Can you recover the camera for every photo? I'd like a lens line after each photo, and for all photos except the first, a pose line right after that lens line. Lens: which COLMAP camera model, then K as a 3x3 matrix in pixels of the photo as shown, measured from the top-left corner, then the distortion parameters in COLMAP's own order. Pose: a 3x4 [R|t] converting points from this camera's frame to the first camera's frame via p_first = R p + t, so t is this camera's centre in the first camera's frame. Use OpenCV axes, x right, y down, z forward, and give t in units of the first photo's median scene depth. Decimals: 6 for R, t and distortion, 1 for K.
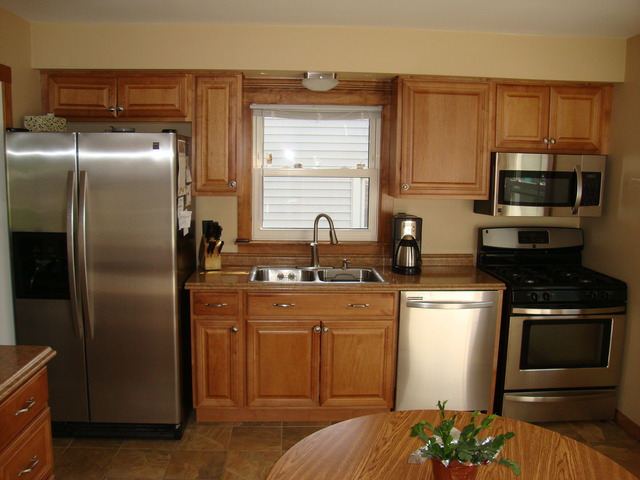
lens RADIAL K [[568.1, 0, 319.5], [0, 568.1, 241.9], [0, 0, 1]] dist [-0.127176, 0.024010]
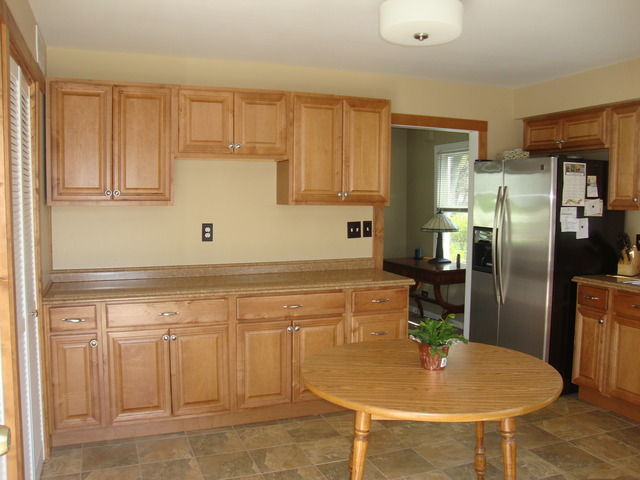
lens RADIAL K [[568.1, 0, 318.6], [0, 568.1, 239.7], [0, 0, 1]] dist [-0.127176, 0.024010]
pose [[0.317832, 0.051523, -0.946746, 0.707738], [-0.133308, 0.991032, 0.009181, 0.054678], [0.938729, 0.123291, 0.321850, 0.068526]]
